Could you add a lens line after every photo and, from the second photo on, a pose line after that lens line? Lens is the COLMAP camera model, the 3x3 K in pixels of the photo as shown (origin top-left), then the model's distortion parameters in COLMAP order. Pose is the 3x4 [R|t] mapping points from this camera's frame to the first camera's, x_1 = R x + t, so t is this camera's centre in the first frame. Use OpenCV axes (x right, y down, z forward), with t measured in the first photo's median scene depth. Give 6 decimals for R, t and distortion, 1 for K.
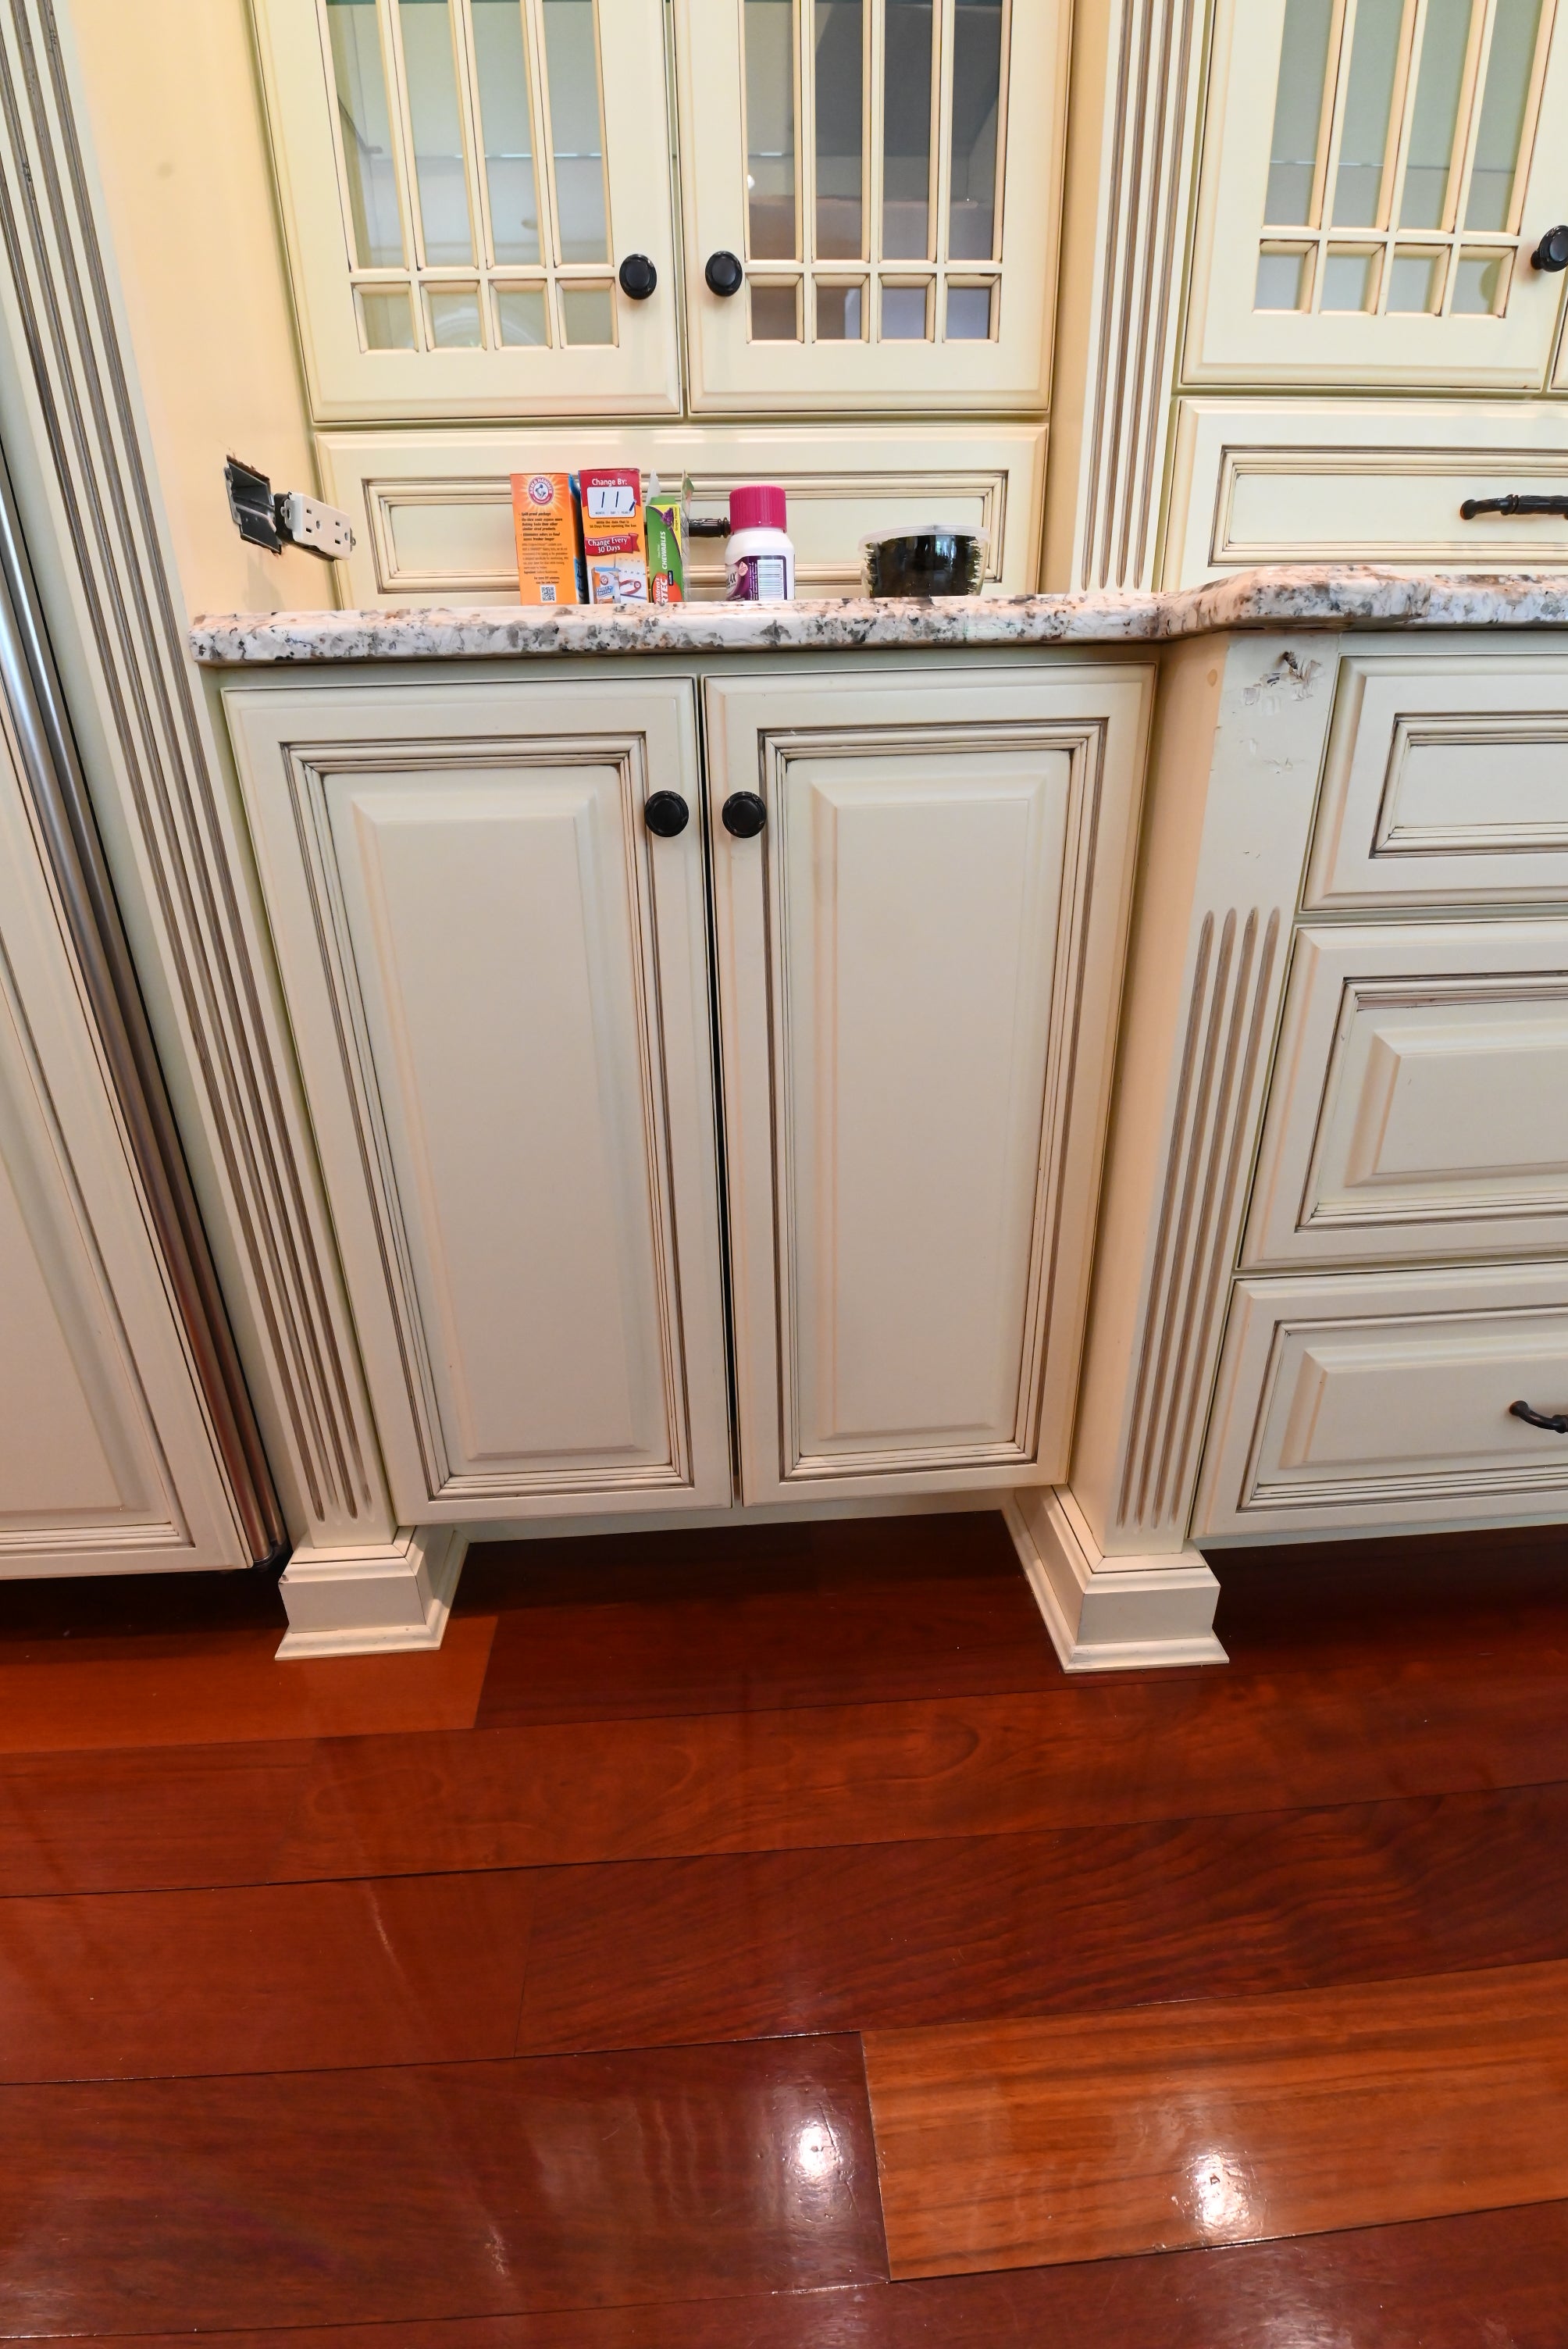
lens RADIAL K [[998.6, 0, 759.5], [0, 998.6, 1176.4], [0, 0, 1]] dist [-0.018644, -0.003997]
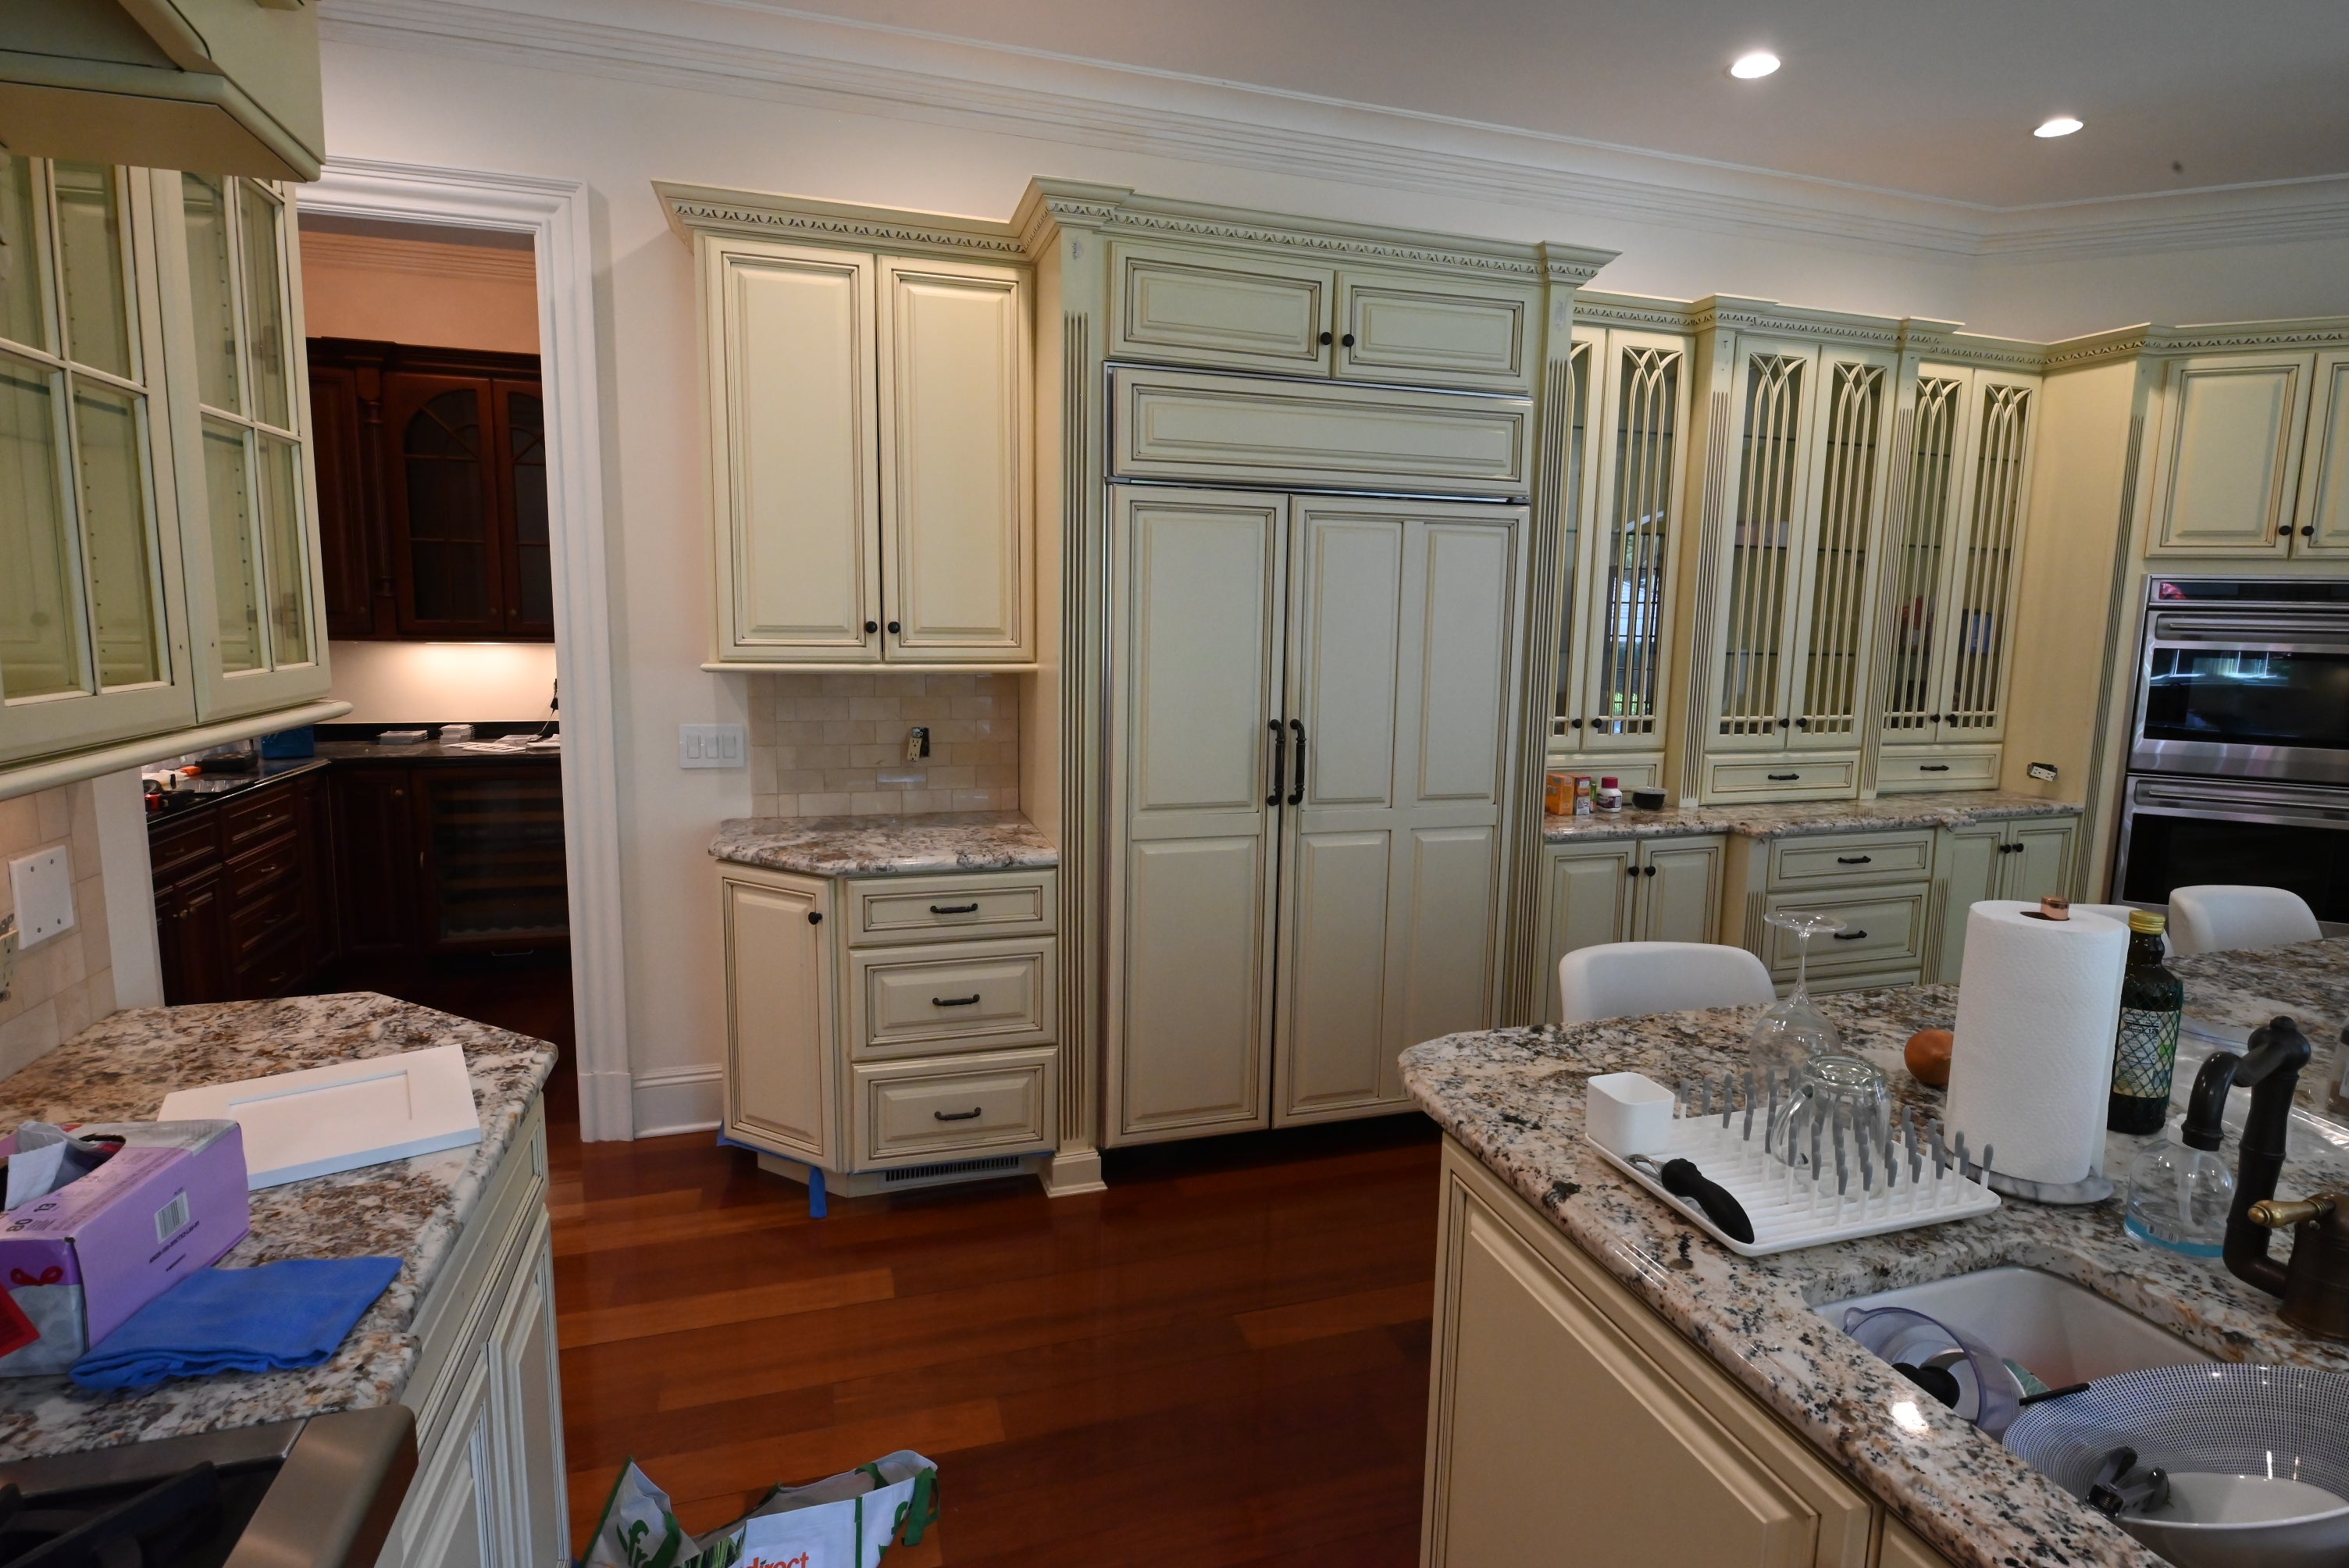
lens RADIAL K [[1155.7, 0, 1180.1], [0, 1155.7, 759.8], [0, 0, 1]] dist [-0.001878, -0.007668]
pose [[0.967753, 0.011068, 0.251656, -2.807857], [0.058048, 0.962348, -0.265548, 0.320773], [-0.245120, 0.271593, 0.930674, -2.815027]]
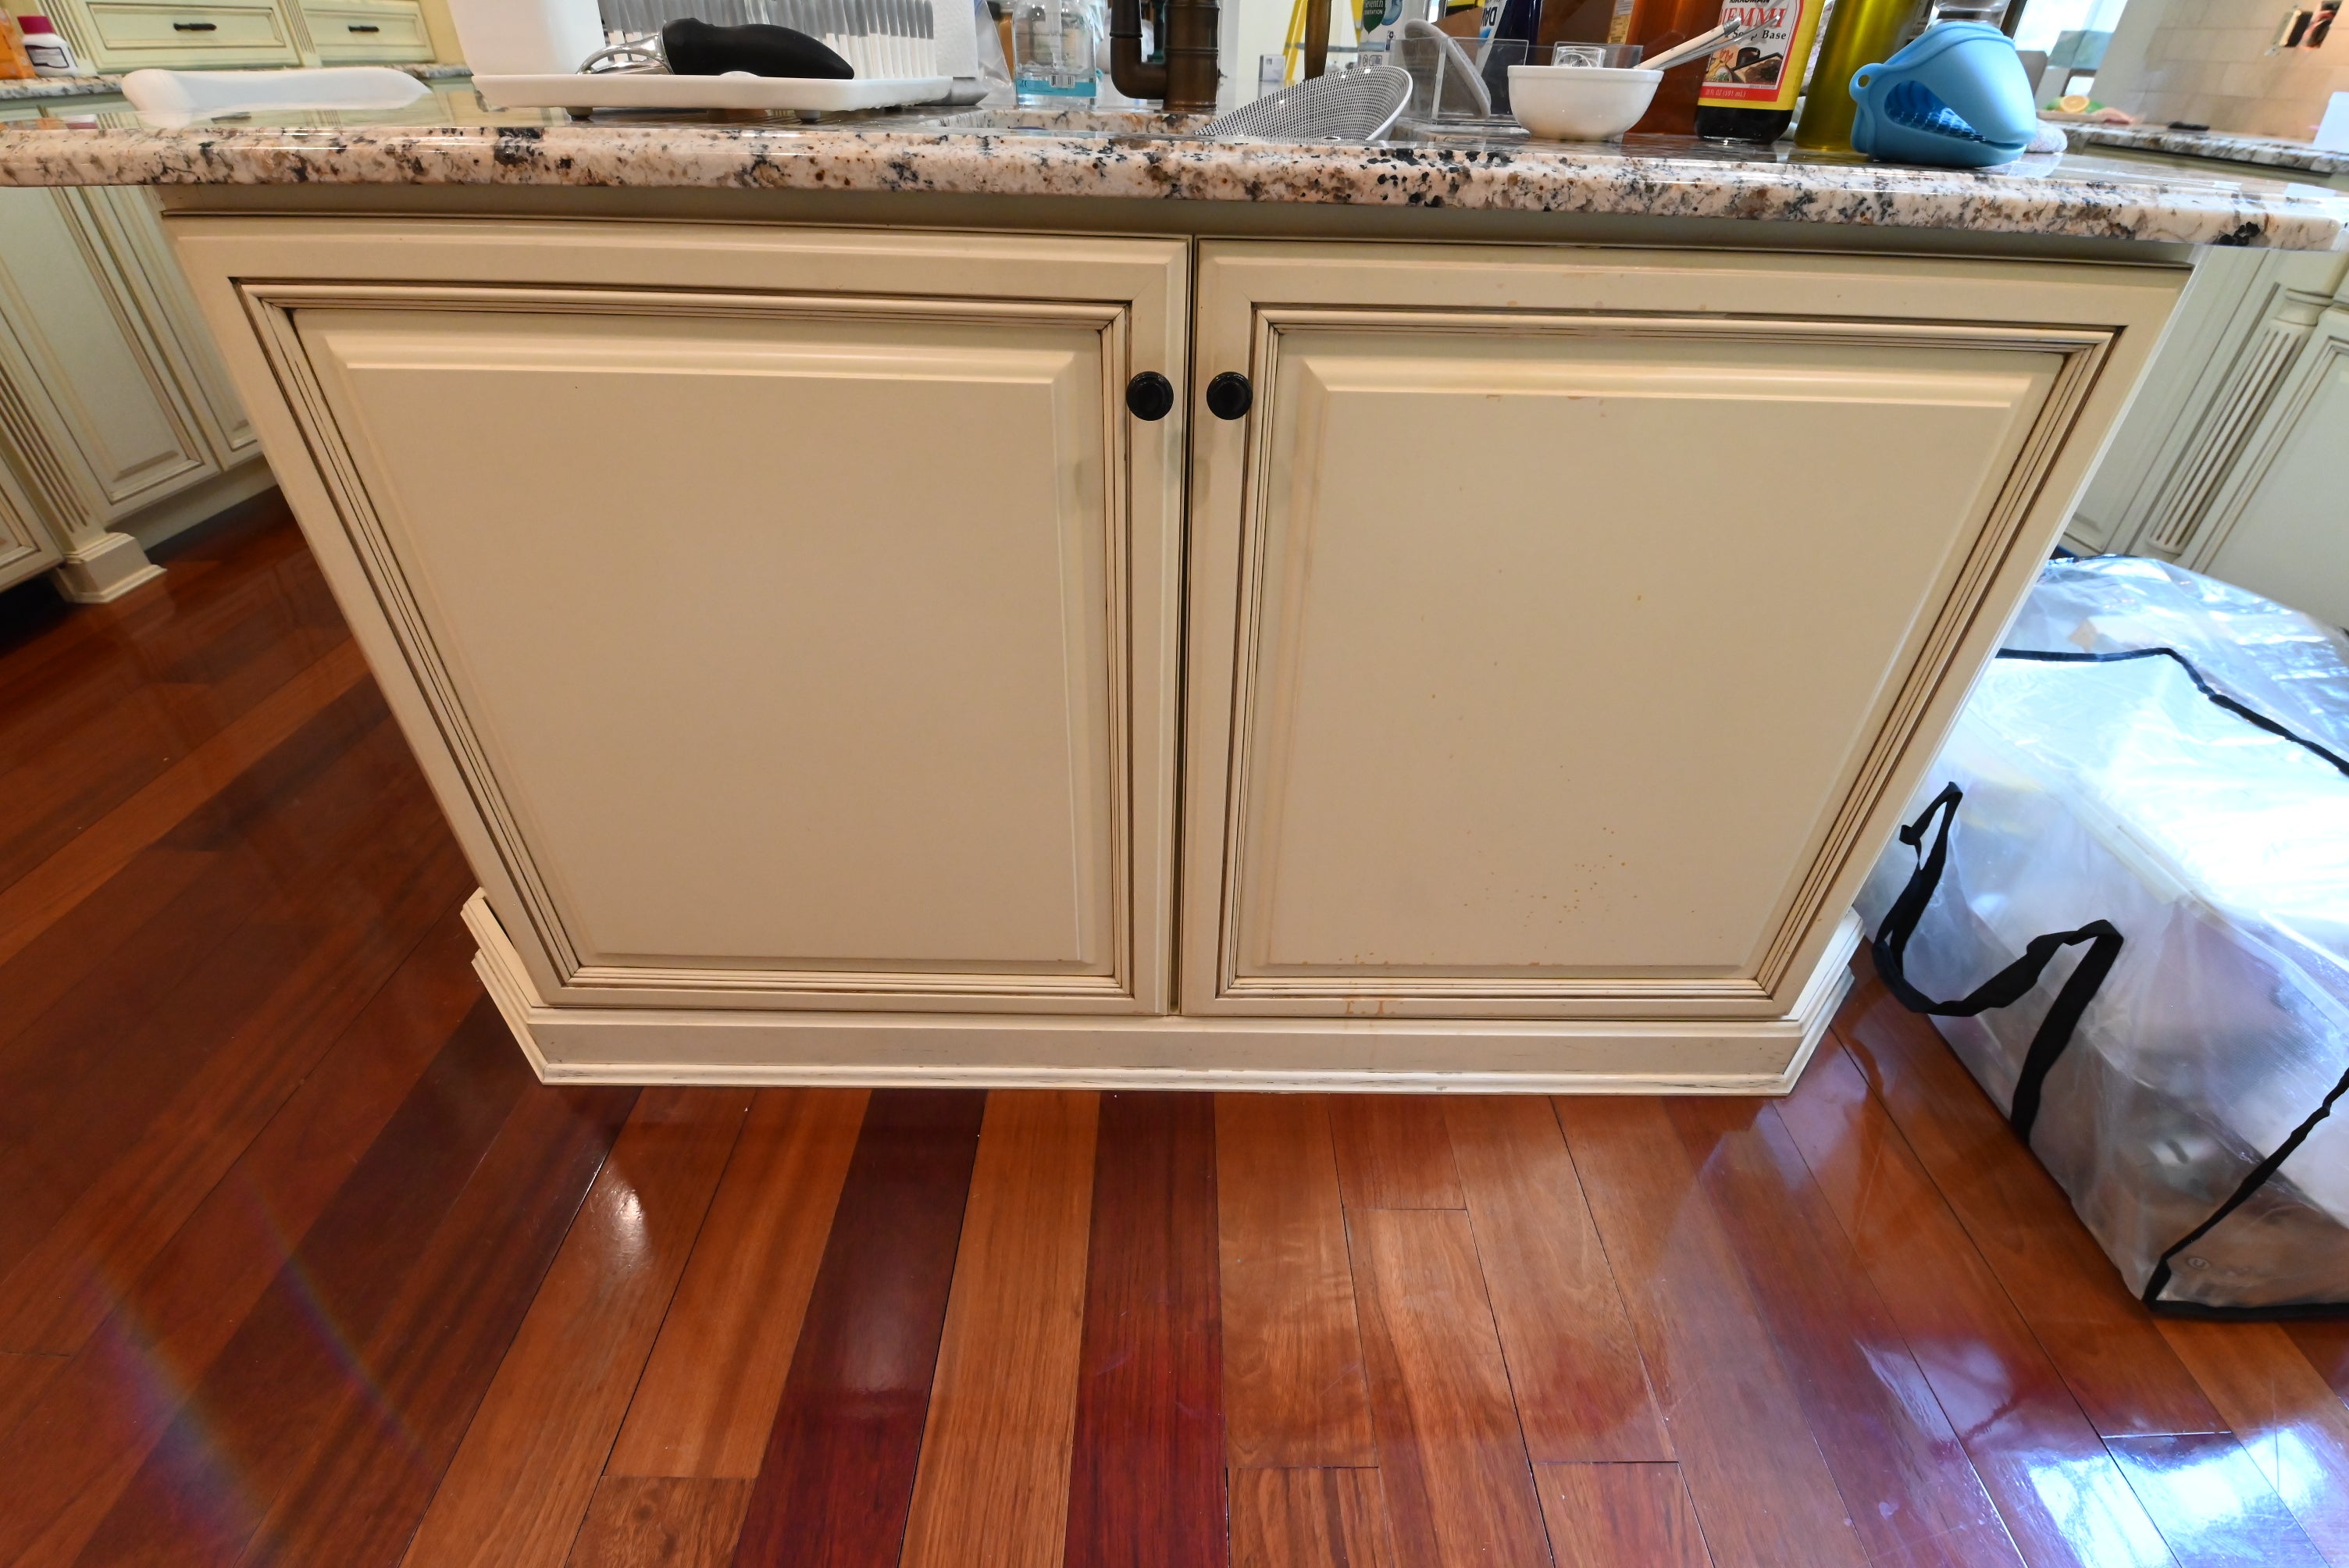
lens RADIAL K [[998.6, 0, 1171.8], [0, 998.6, 773.1], [0, 0, 1]] dist [-0.018644, -0.003997]
pose [[0.051674, -0.561724, 0.825709, -2.757215], [0.370995, 0.778442, 0.506351, 0.677519], [-0.927196, 0.280168, 0.248622, -1.833238]]
